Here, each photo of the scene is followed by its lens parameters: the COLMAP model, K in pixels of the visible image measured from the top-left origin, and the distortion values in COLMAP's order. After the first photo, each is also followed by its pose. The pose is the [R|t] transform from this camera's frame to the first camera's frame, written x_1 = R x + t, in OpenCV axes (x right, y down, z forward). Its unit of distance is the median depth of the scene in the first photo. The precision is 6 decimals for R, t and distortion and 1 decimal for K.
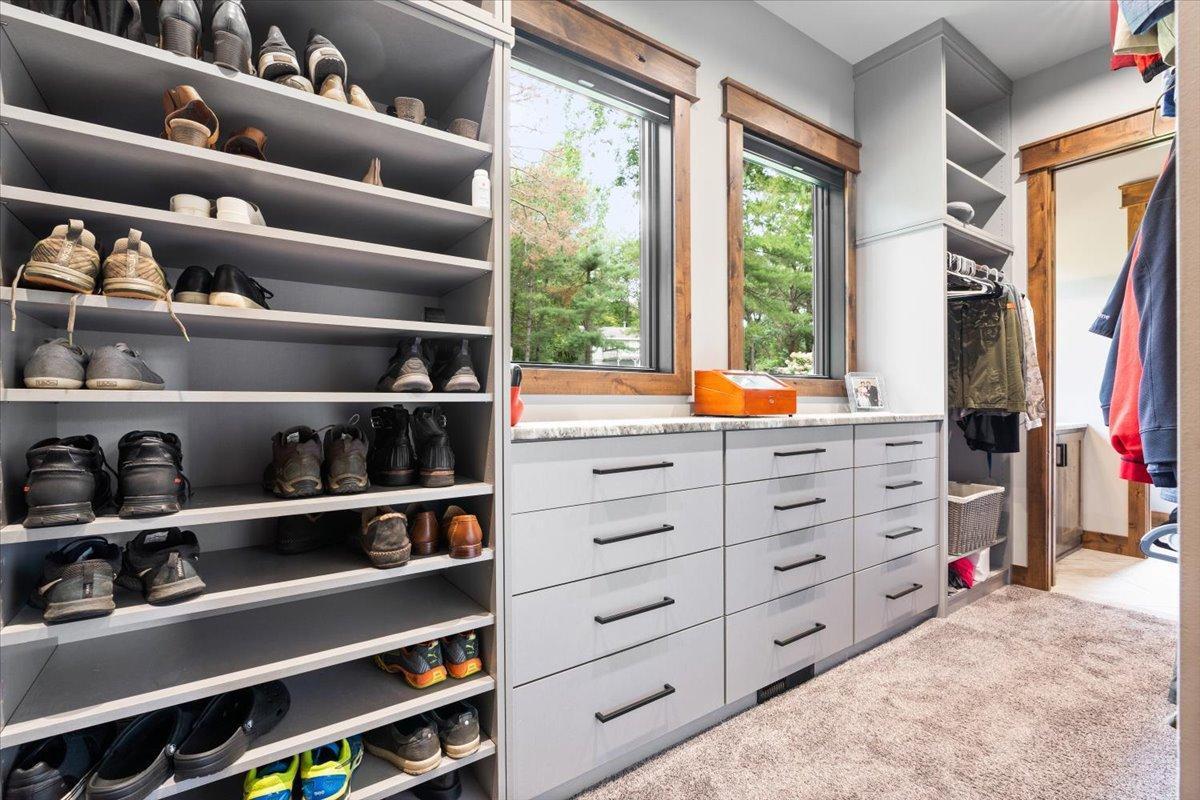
lens RADIAL K [[548.1, 0, 602.1], [0, 548.1, 399.1], [0, 0, 1]] dist [-0.007700, 0.003115]
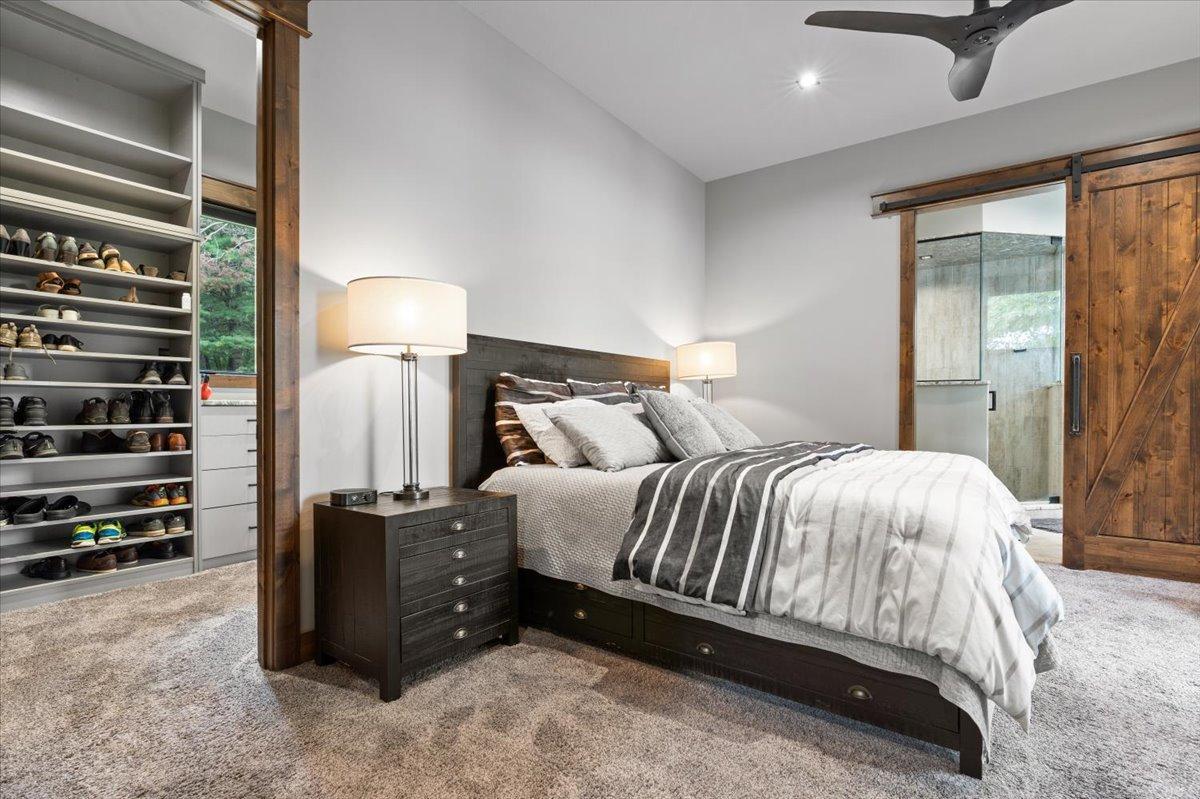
lens RADIAL K [[548.1, 0, 599.5], [0, 548.1, 410.4], [0, 0, 1]] dist [-0.007700, 0.003115]
pose [[0.945102, 0.009093, 0.326650, 0.766701], [-0.014933, 0.999770, 0.015375, 0.037432], [-0.326435, -0.019409, 0.945020, -2.008326]]
